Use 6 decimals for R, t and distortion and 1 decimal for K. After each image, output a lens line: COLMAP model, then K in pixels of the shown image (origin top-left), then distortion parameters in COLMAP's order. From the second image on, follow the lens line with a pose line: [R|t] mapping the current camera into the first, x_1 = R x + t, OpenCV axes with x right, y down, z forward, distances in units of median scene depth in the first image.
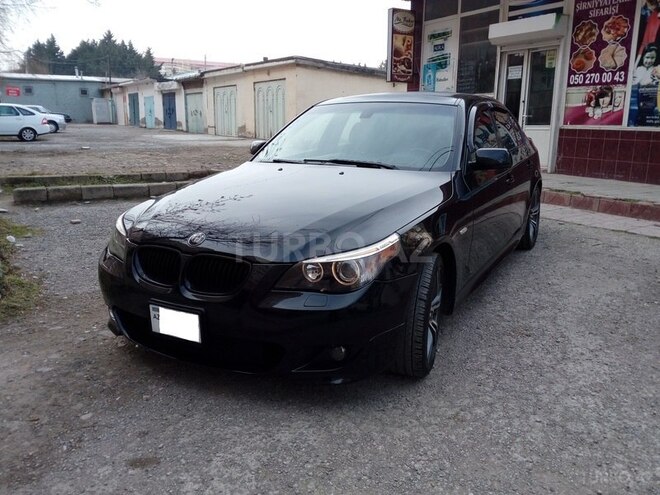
lens RADIAL K [[543.9, 0, 337.4], [0, 543.9, 245.3], [0, 0, 1]] dist [0.082145, -0.148777]
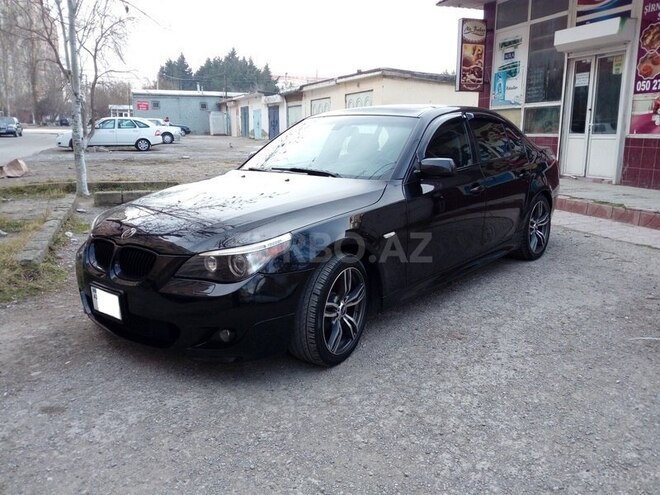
lens RADIAL K [[543.9, 0, 337.4], [0, 543.9, 245.3], [0, 0, 1]] dist [0.082145, -0.148777]
pose [[0.979687, 0.033744, -0.197671, 0.116331], [-0.037043, 0.999229, -0.013015, 0.003646], [0.197080, 0.020073, 0.980182, -0.022058]]
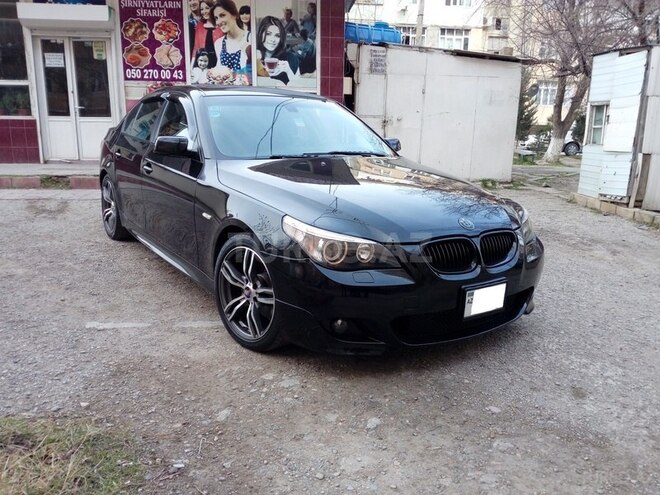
lens RADIAL K [[543.9, 0, 337.4], [0, 543.9, 245.3], [0, 0, 1]] dist [0.082145, -0.148777]
pose [[0.452742, -0.197091, 0.869586, -0.369444], [0.183371, 0.974998, 0.125512, -0.042869], [-0.872582, 0.102633, 0.477564, 0.193835]]
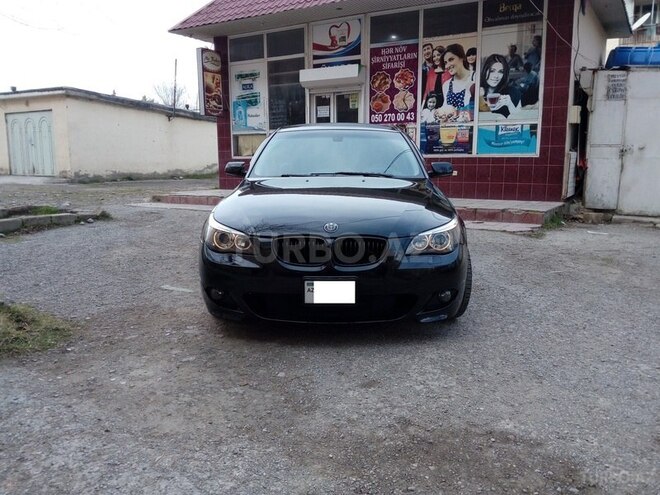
lens RADIAL K [[543.9, 0, 337.4], [0, 543.9, 245.3], [0, 0, 1]] dist [0.082145, -0.148777]
pose [[0.889370, -0.082497, 0.449683, -0.227784], [0.111207, 0.993080, -0.037755, 0.022276], [-0.443457, 0.083586, 0.892390, -0.043488]]
